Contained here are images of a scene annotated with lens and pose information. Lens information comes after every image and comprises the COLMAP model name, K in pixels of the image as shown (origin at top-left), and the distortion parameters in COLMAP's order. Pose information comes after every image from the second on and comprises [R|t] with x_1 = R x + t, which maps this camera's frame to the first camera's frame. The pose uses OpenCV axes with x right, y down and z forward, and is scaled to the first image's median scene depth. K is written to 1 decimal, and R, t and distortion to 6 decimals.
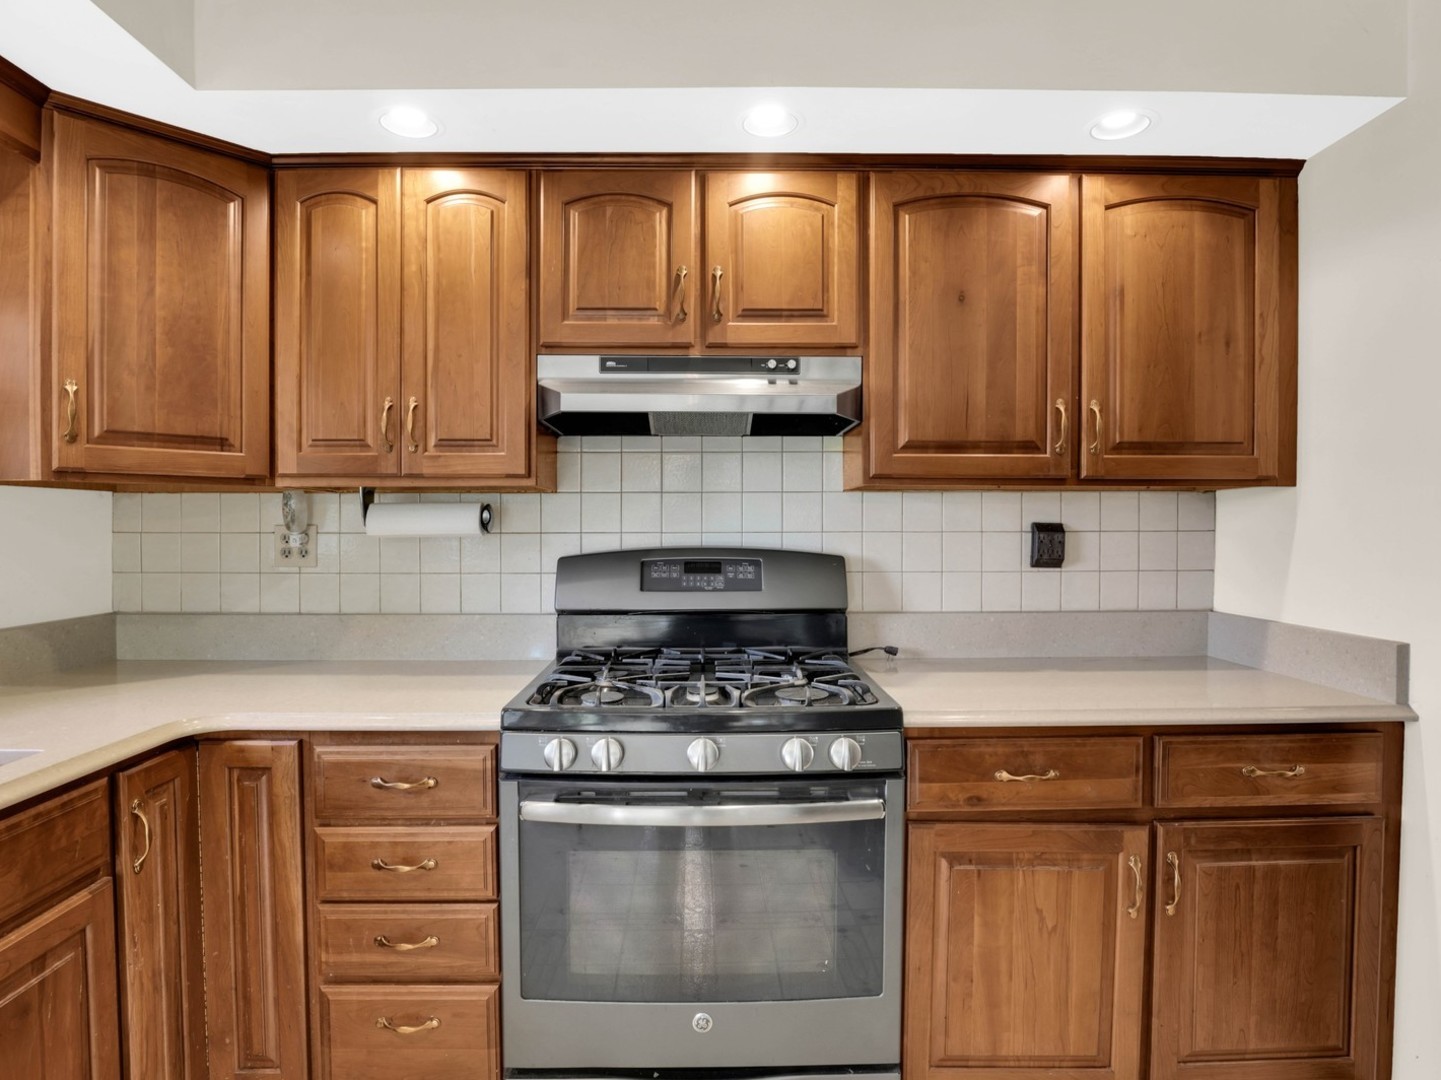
lens RADIAL K [[781.1, 0, 720.5], [0, 781.1, 540.0], [0, 0, 1]] dist [-0.023519, -0.000280]
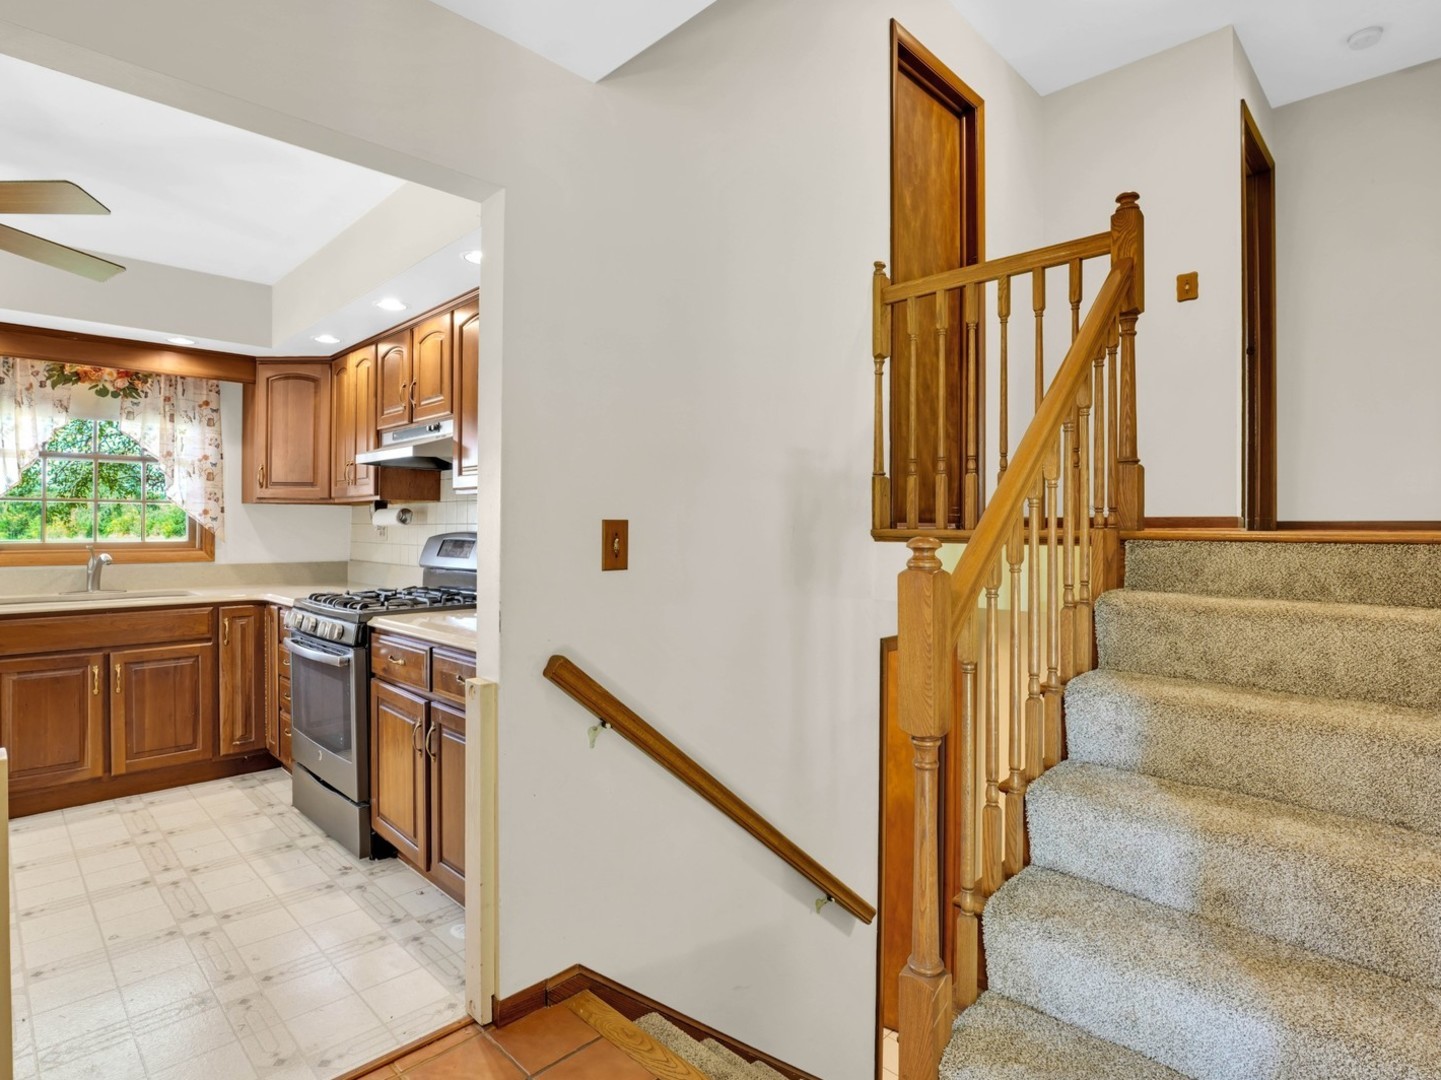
lens RADIAL K [[762.5, 0, 716.4], [0, 762.5, 529.0], [0, 0, 1]] dist [-0.028538, -0.000915]
pose [[0.703422, 0.005305, -0.710753, 1.763469], [-0.019549, 0.999738, -0.011885, 0.012054], [0.710504, 0.022255, 0.703341, 0.254765]]
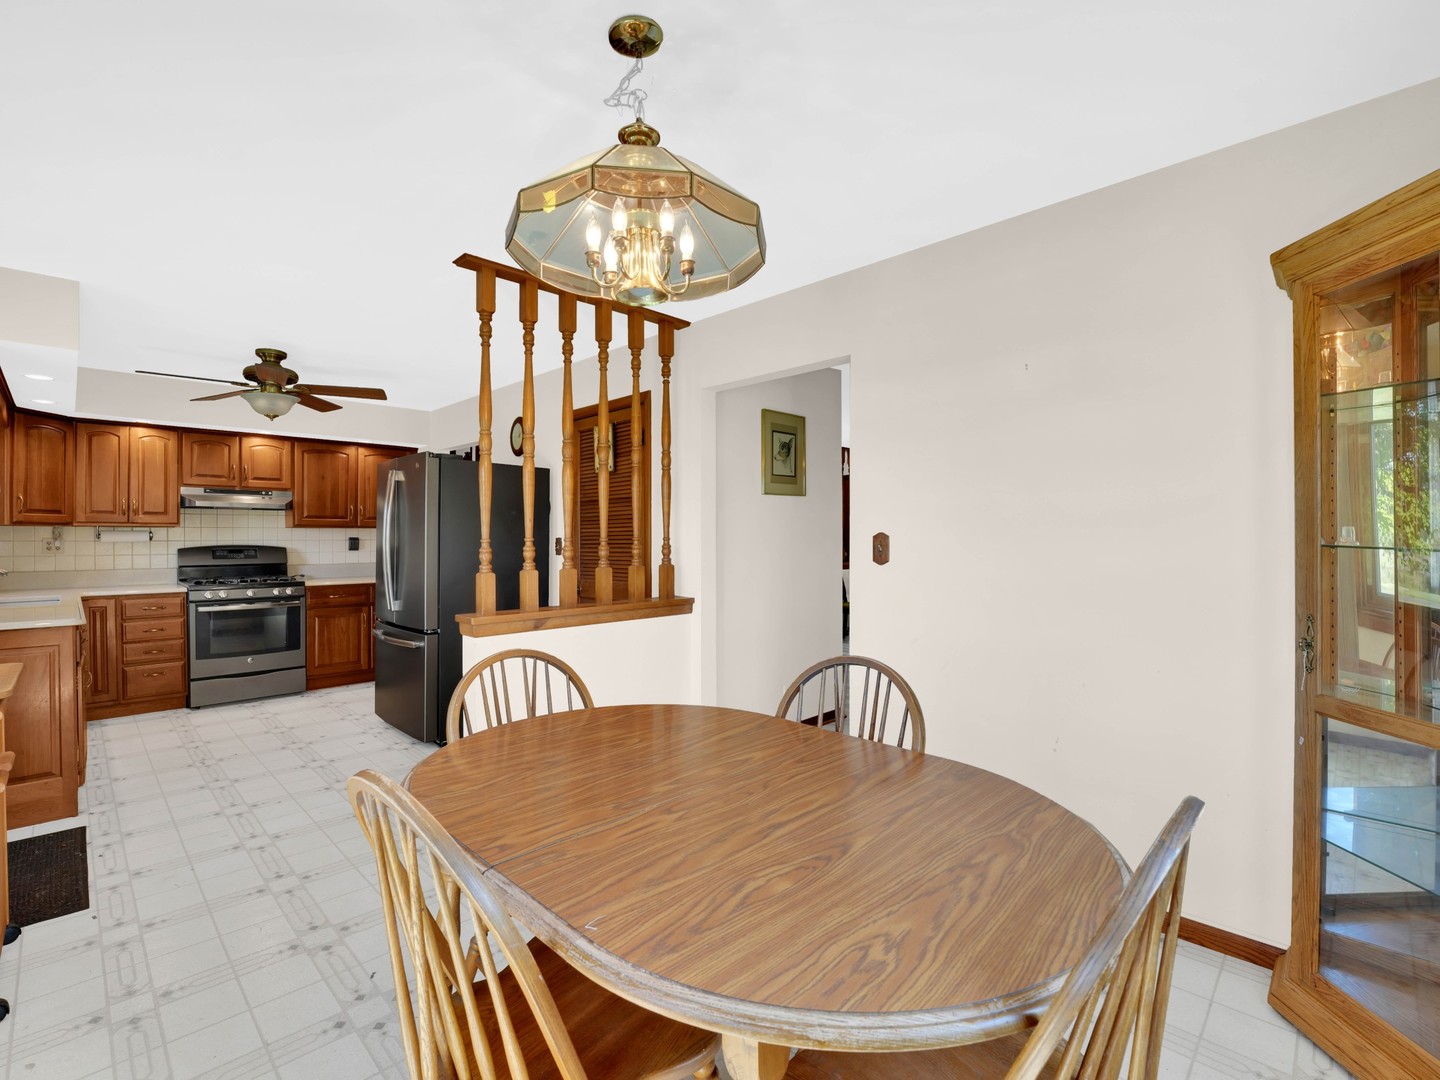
lens RADIAL K [[658.7, 0, 720.0], [0, 658.7, 540.0], [0, 0, 1]] dist [-0.039332, 0.008326]
pose [[0.708006, -0.002107, 0.706204, -0.547050], [0.012696, 0.999872, -0.009745, 0.044404], [-0.706093, 0.015866, 0.707942, -2.566985]]
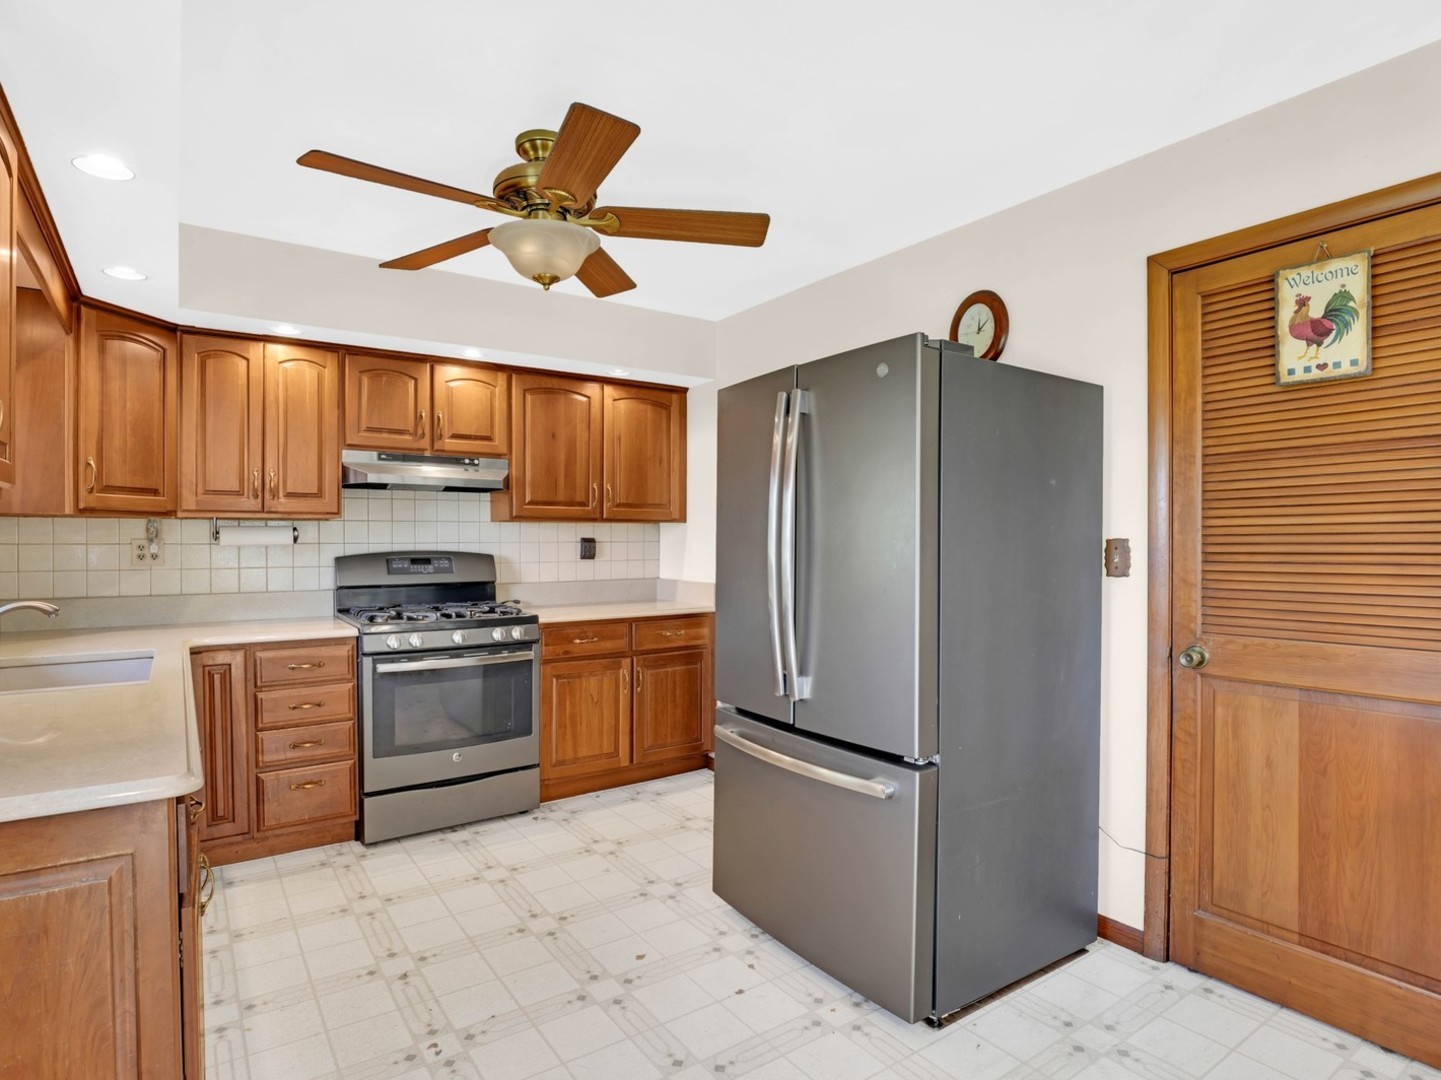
lens RADIAL K [[784.4, 0, 719.2], [0, 784.4, 547.4], [0, 0, 1]] dist [-0.024239, -0.000226]
pose [[0.827342, -0.006084, 0.561666, -0.547806], [0.009489, 0.999950, -0.003147, 0.015849], [-0.561618, 0.007933, 0.827358, -1.092775]]
